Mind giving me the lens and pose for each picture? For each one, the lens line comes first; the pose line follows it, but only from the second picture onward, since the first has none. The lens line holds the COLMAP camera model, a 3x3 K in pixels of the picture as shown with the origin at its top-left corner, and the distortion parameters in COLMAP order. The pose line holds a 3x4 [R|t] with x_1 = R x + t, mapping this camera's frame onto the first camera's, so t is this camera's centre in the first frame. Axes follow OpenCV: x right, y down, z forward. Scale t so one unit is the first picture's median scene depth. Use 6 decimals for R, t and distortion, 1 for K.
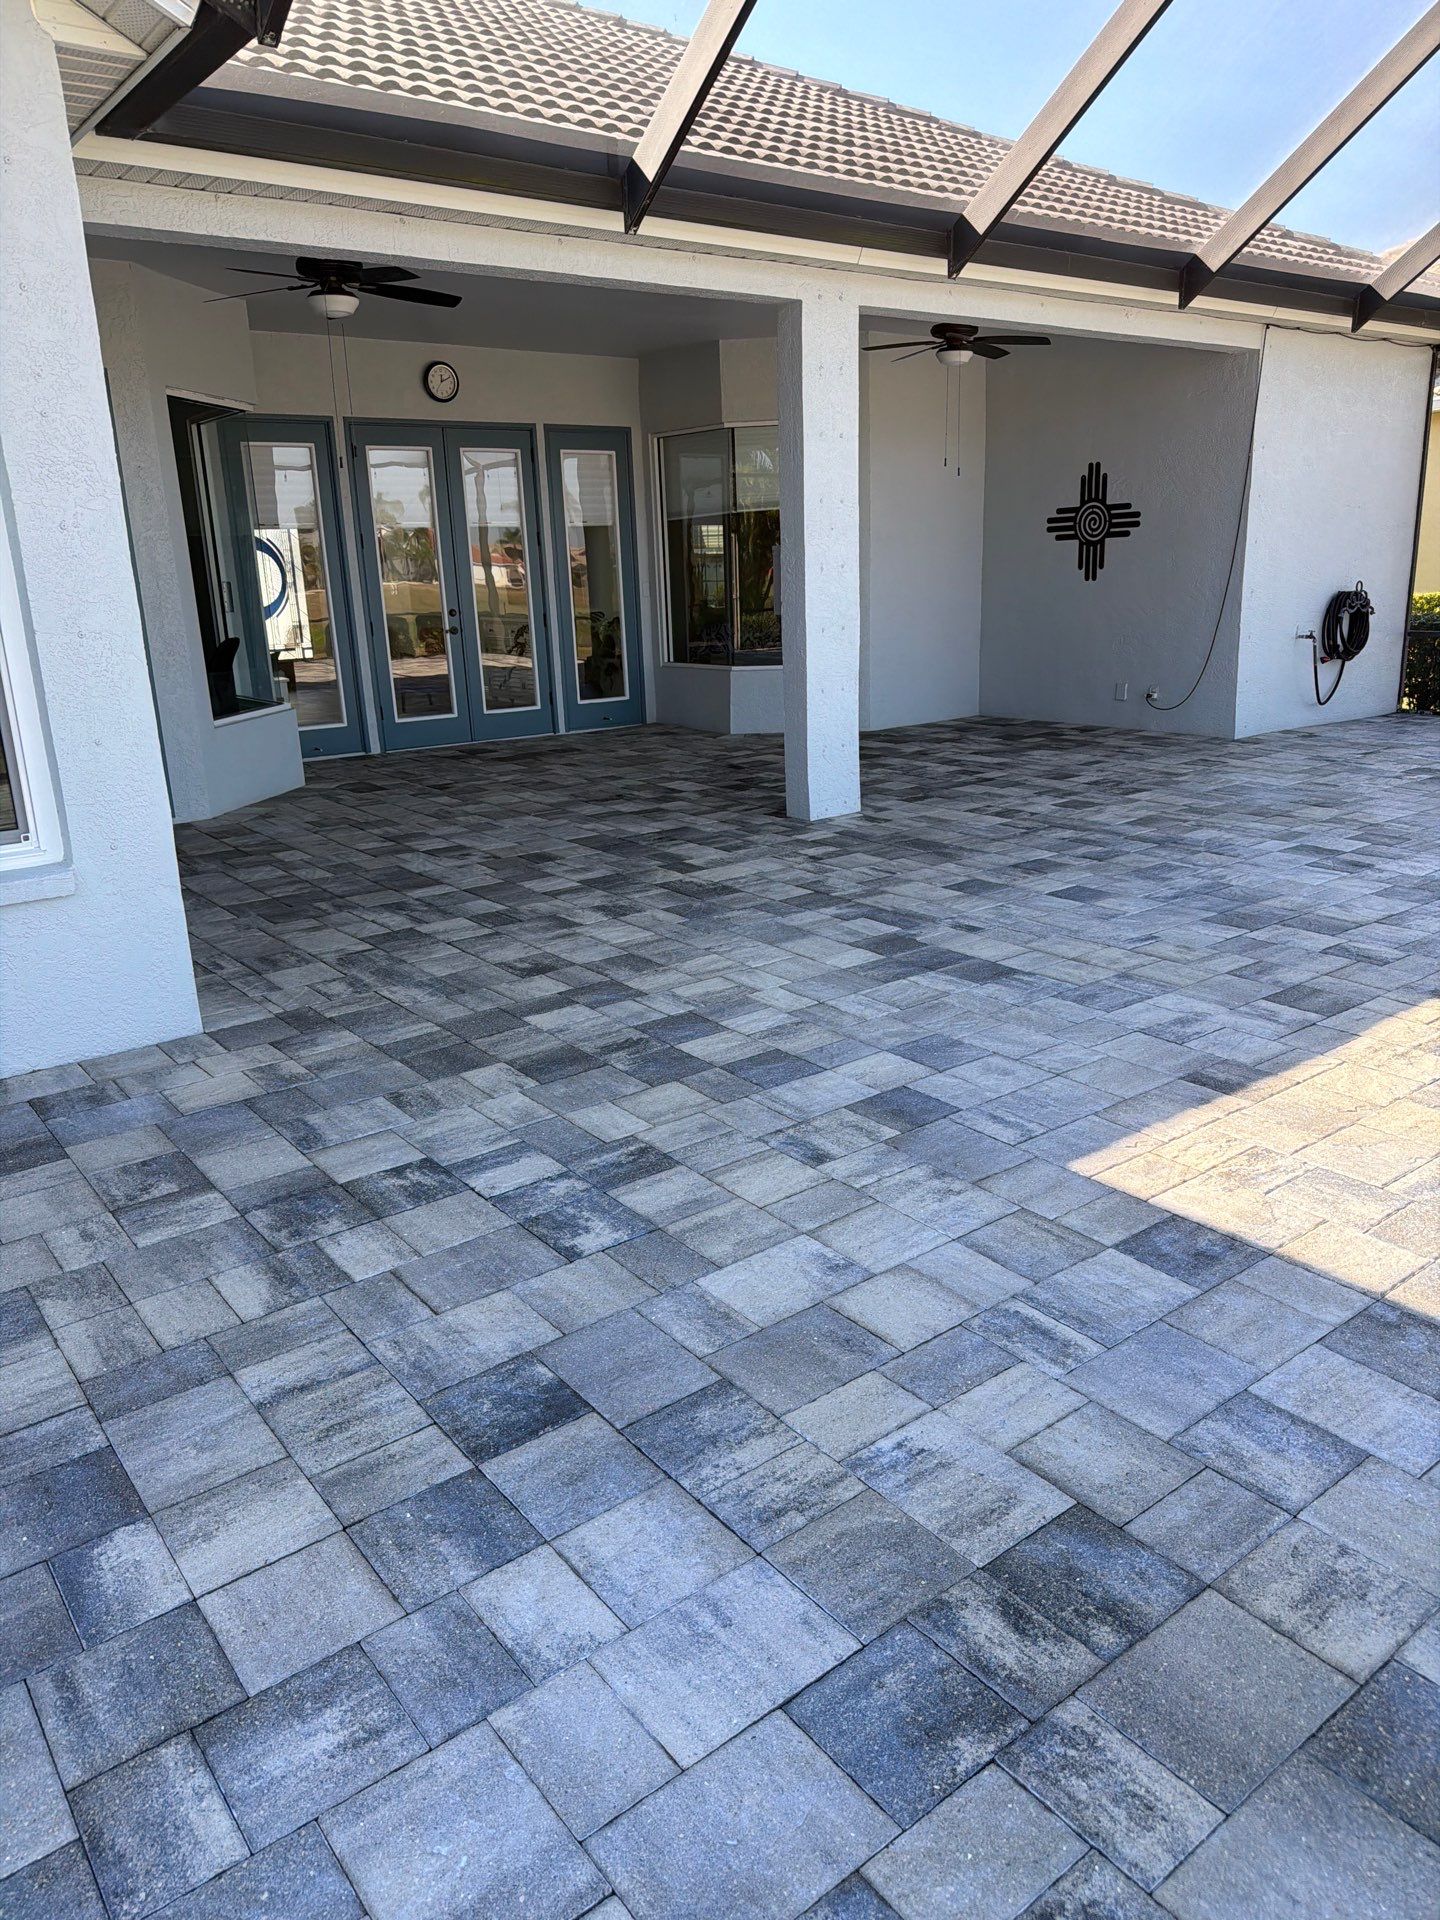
lens RADIAL K [[1355.1, 0, 709.4], [0, 1355.1, 957.7], [0, 0, 1]] dist [0.036937, -0.038796]
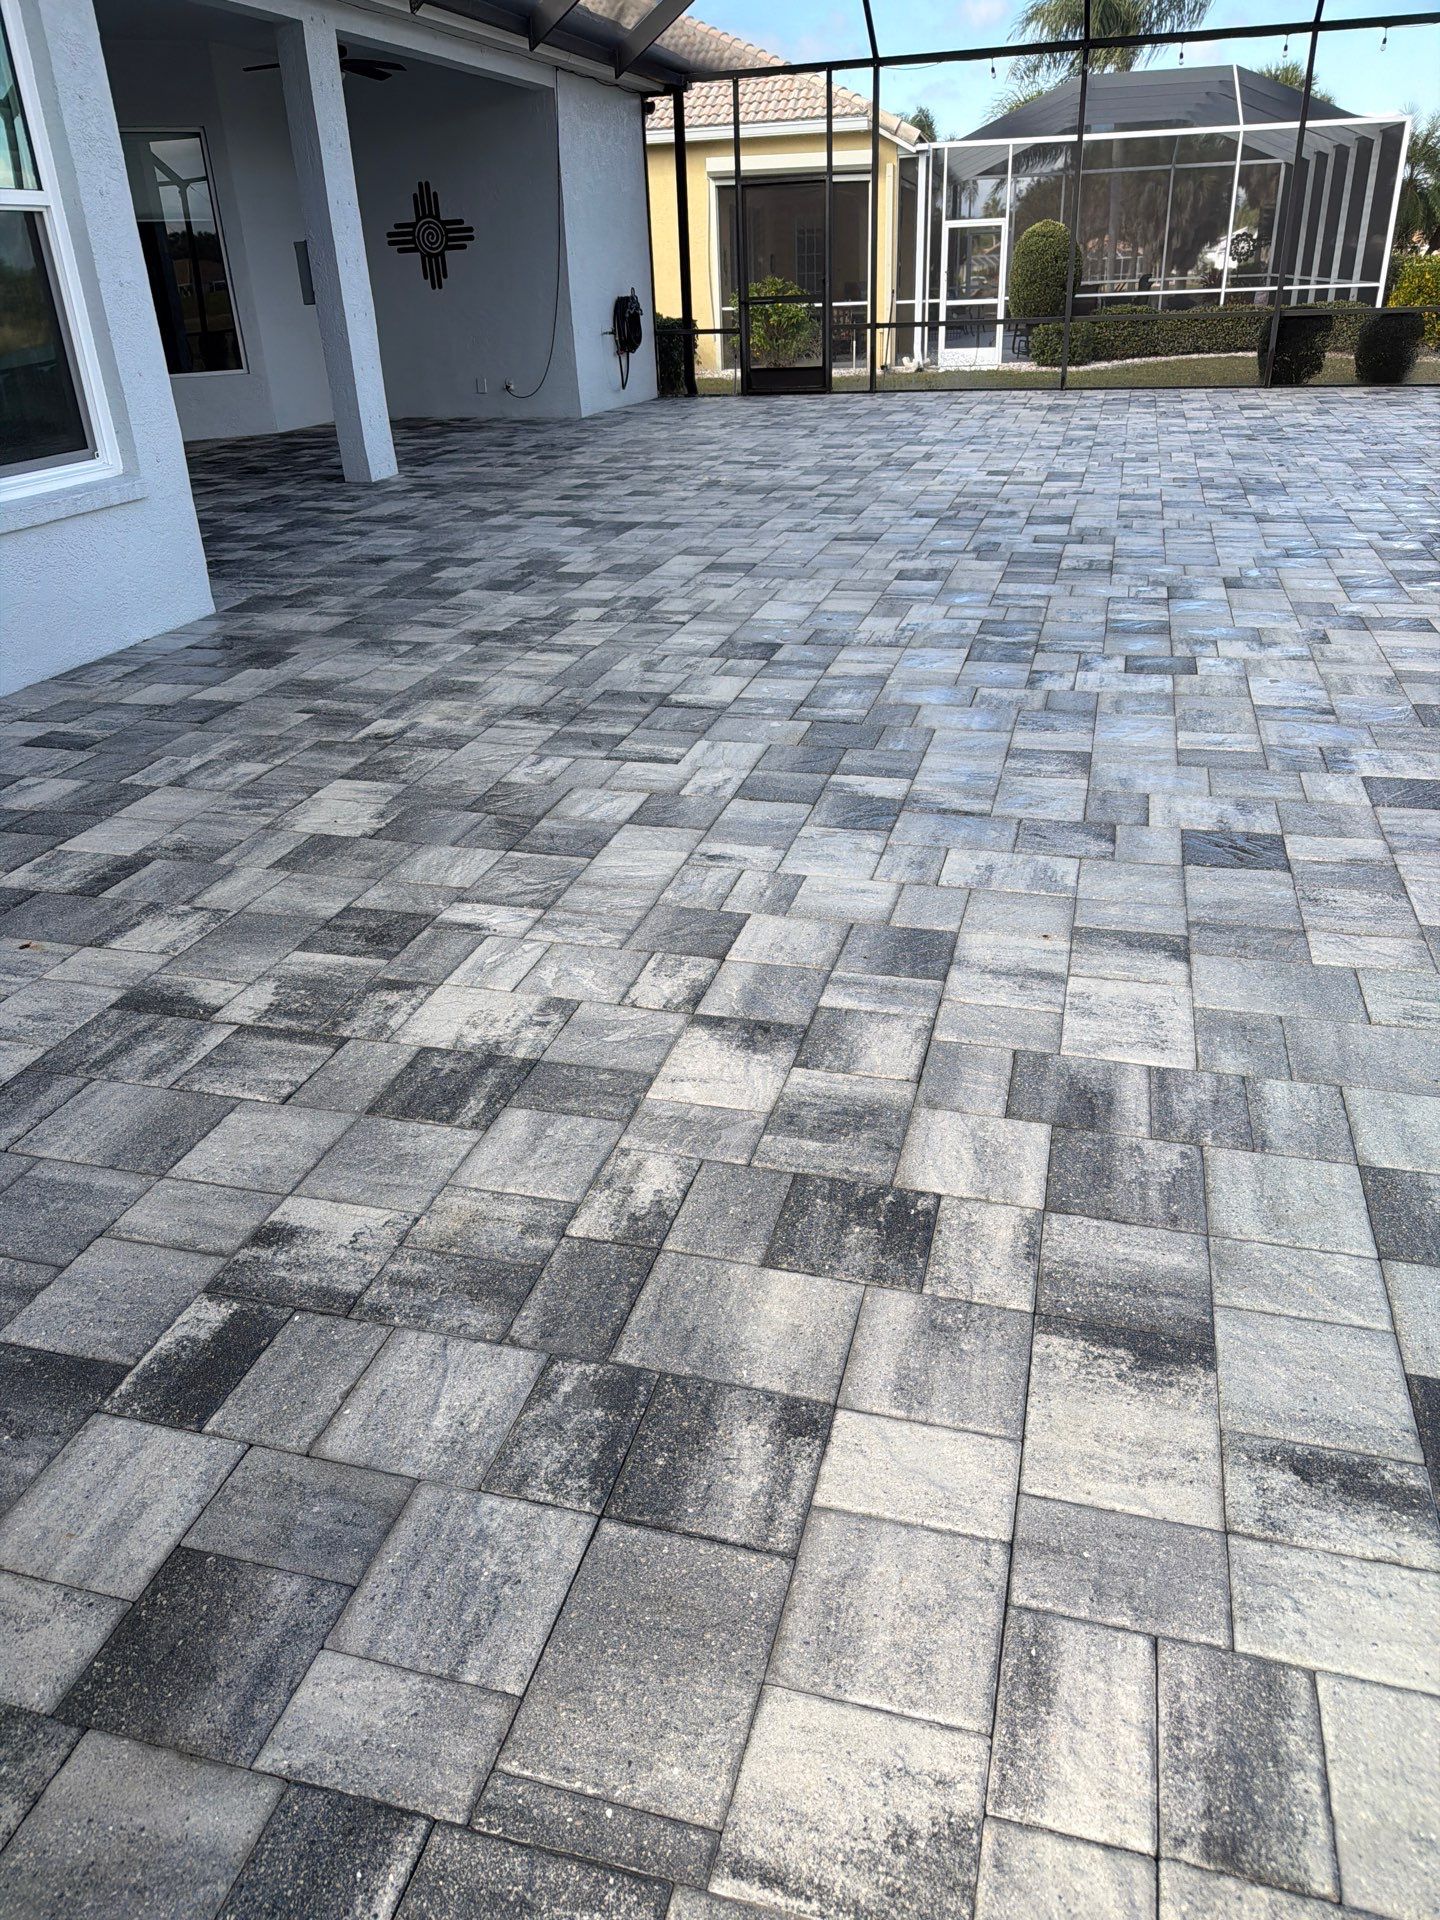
lens RADIAL K [[1355.1, 0, 720.0], [0, 1355.1, 959.6], [0, 0, 1]] dist [0.036937, -0.038796]
pose [[0.799997, -0.269593, 0.536027, -0.832672], [0.180239, 0.960089, 0.213876, 0.194969], [-0.572293, -0.074488, 0.816659, -0.413634]]
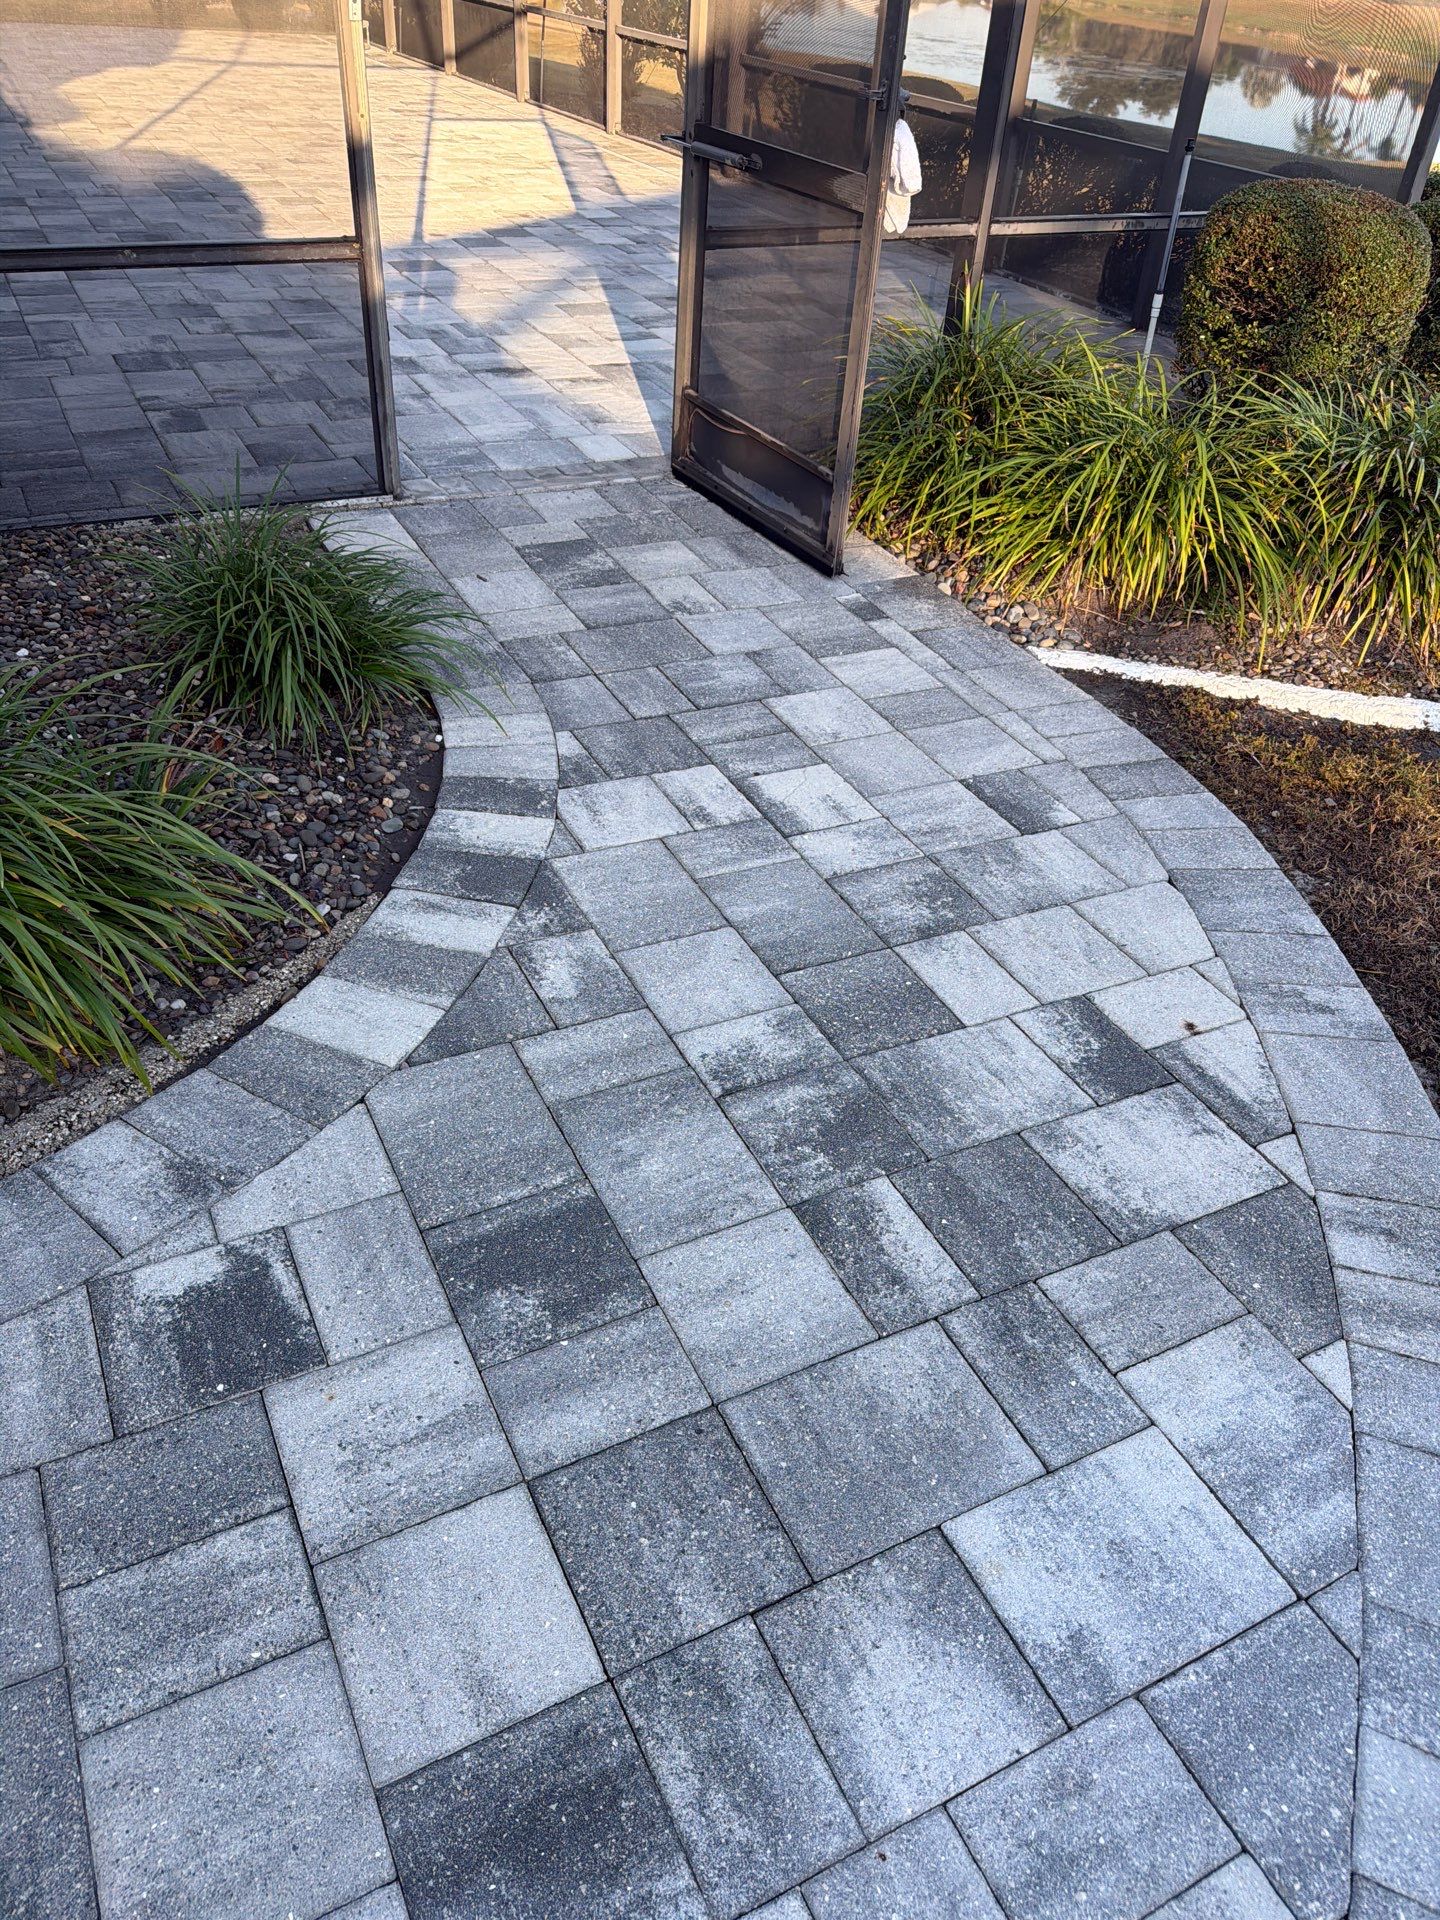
lens RADIAL K [[1355.1, 0, 711.6], [0, 1355.1, 928.2], [0, 0, 1]] dist [0.036937, -0.038796]
pose [[0.184291, -0.549057, 0.815213, -1.754075], [0.213445, 0.831983, 0.512099, 0.259710], [-0.959415, 0.079628, 0.270521, -0.607813]]
